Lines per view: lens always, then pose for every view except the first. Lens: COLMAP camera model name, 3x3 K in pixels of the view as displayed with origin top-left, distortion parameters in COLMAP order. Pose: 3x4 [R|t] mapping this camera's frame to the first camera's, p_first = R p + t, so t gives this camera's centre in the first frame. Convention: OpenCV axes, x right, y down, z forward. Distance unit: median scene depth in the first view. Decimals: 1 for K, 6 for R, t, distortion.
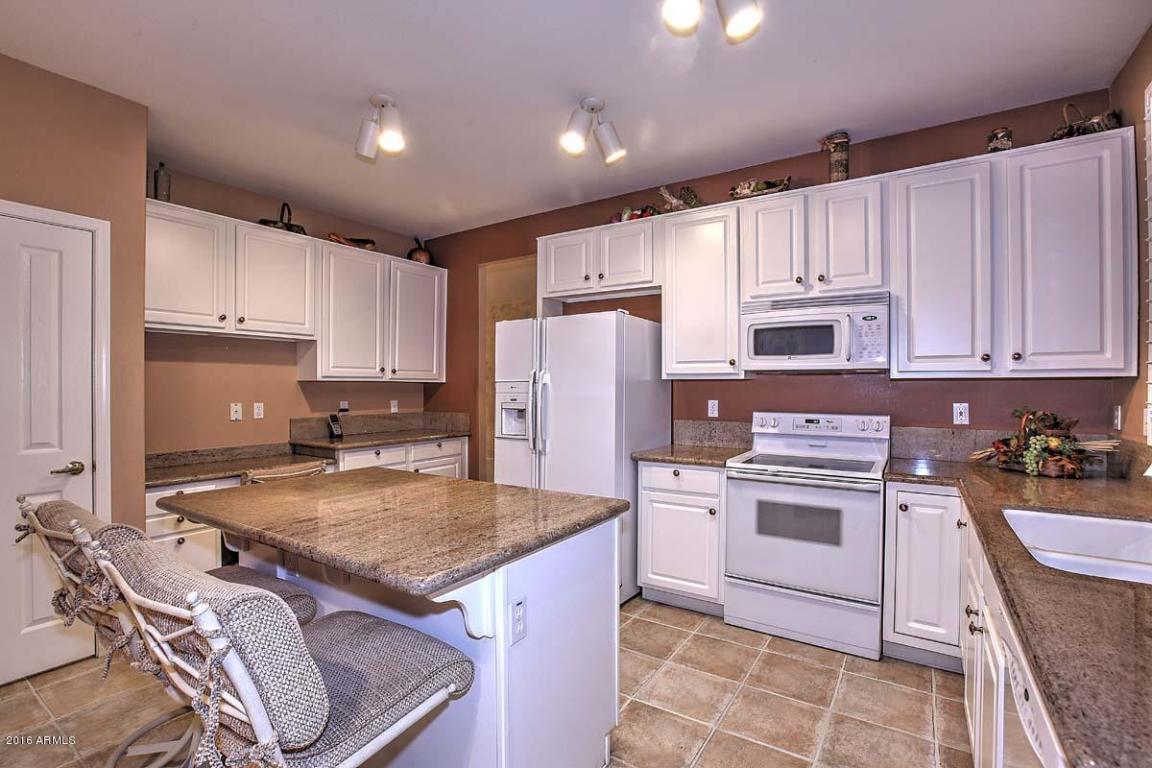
lens RADIAL K [[533.4, 0, 576.0], [0, 533.4, 384.0], [0, 0, 1]] dist [-0.025167, 0.000285]
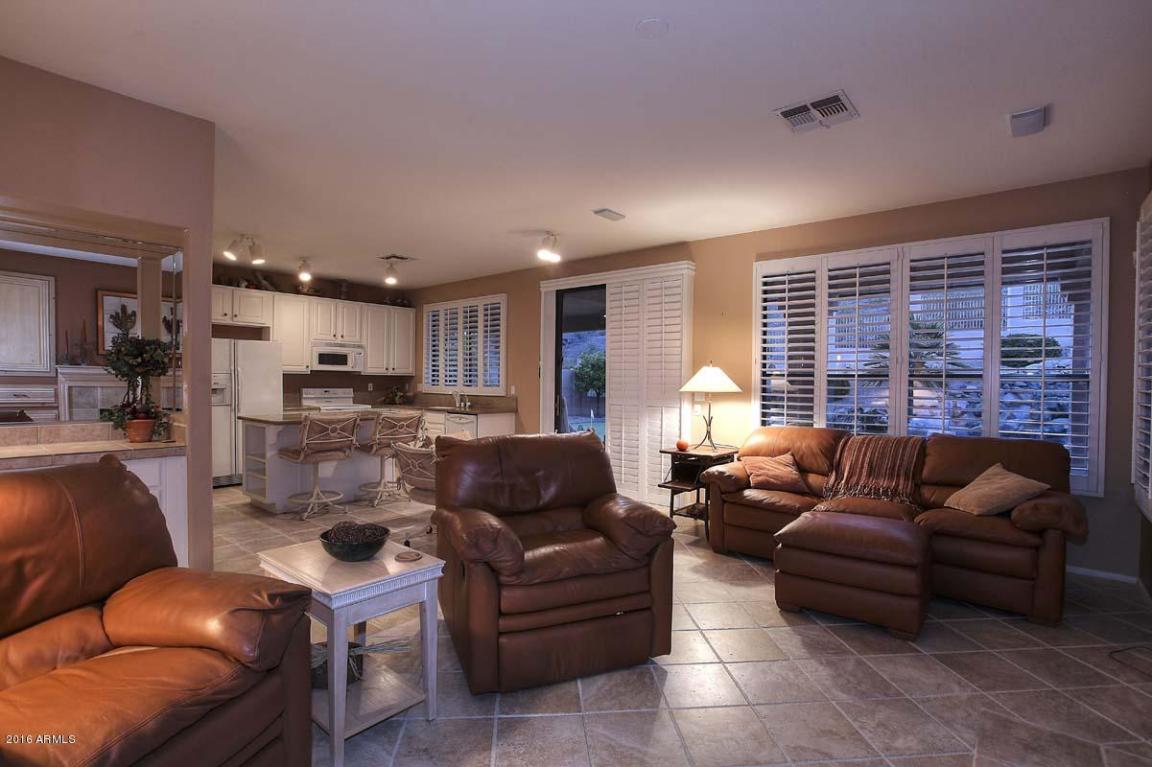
lens RADIAL K [[547.9, 0, 576.0], [0, 547.9, 383.5], [0, 0, 1]] dist [-0.065786, 0.030556]
pose [[0.120384, -0.001802, 0.992726, -1.963704], [-0.012148, 0.999921, 0.003288, 0.011458], [-0.992653, -0.012455, 0.120352, -0.458104]]
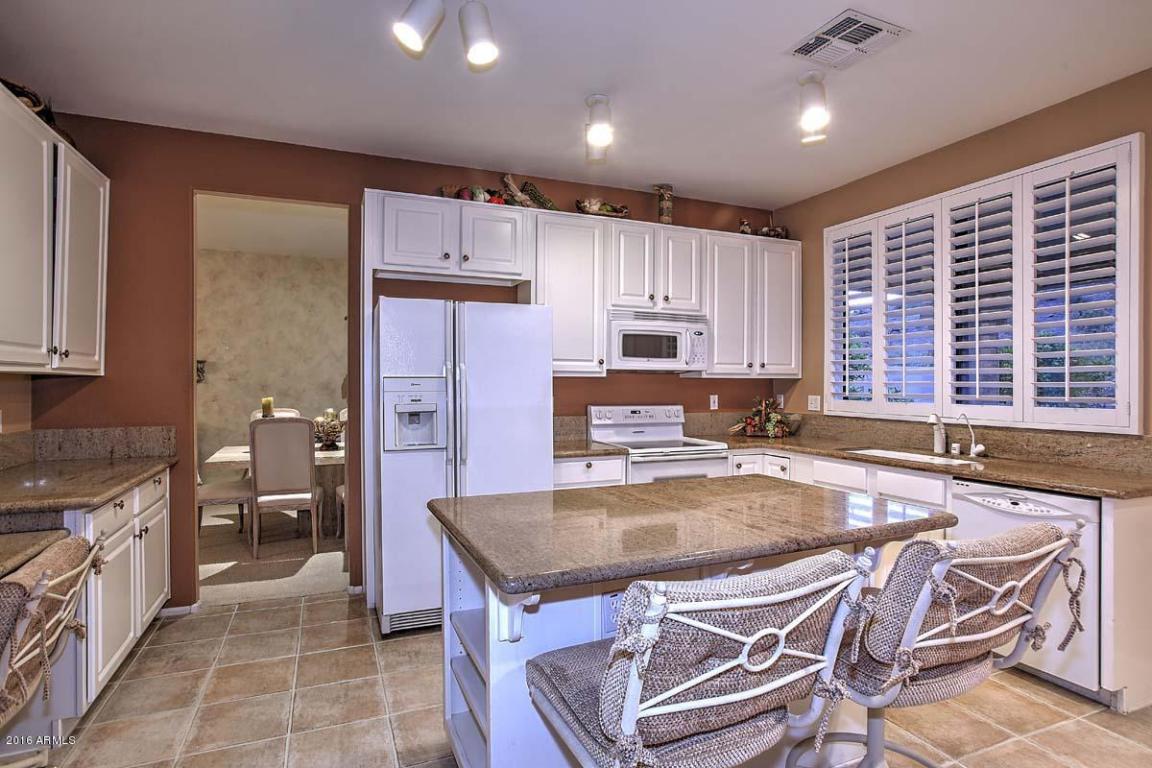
lens RADIAL K [[596.3, 0, 581.7], [0, 596.3, 388.5], [0, 0, 1]] dist [-0.025093, 0.001168]
pose [[0.552911, -0.005681, 0.833221, -0.798623], [-0.004451, 0.999942, 0.009772, 0.003009], [-0.833228, -0.009111, 0.552854, 0.356564]]
